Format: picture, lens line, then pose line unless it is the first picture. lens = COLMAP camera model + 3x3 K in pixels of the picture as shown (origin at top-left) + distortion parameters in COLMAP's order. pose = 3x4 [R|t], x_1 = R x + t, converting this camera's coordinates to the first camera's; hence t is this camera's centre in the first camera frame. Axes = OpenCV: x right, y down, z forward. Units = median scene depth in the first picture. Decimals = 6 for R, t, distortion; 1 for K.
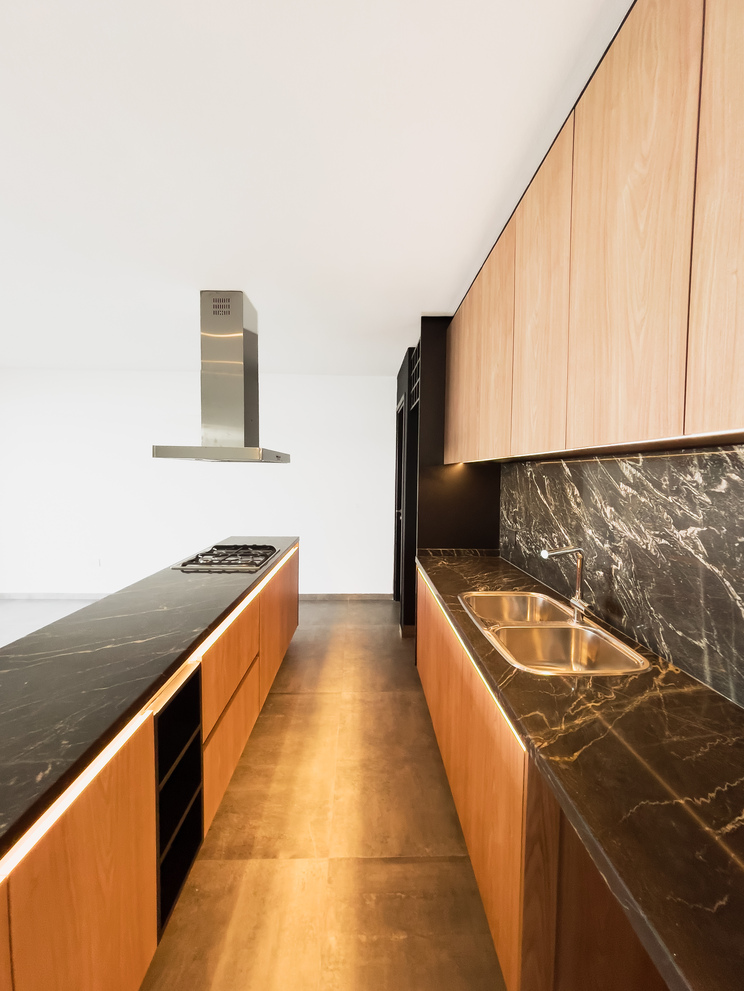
lens RADIAL K [[402.9, 0, 379.8], [0, 402.9, 498.3], [0, 0, 1]] dist [0.003504, -0.000220]
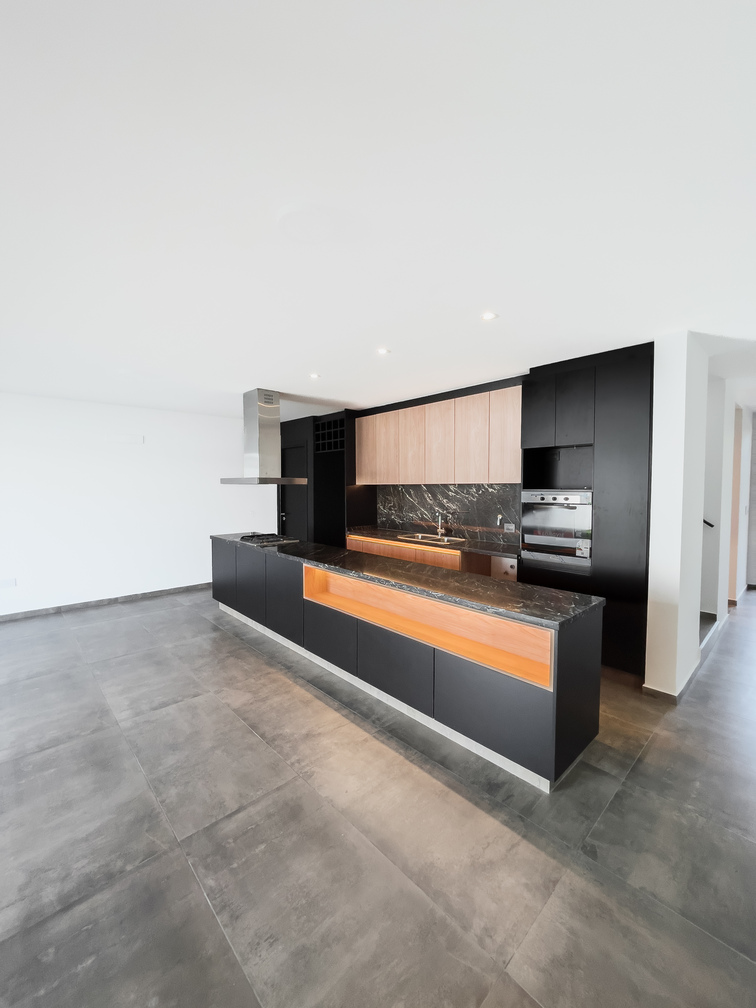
lens RADIAL K [[409.8, 0, 374.0], [0, 409.8, 501.9], [0, 0, 1]] dist [0.003504, -0.000220]
pose [[0.764730, -0.044055, 0.642843, -1.804481], [0.052556, 0.998600, 0.005915, -0.007168], [-0.642204, 0.029262, 0.765975, -1.029342]]
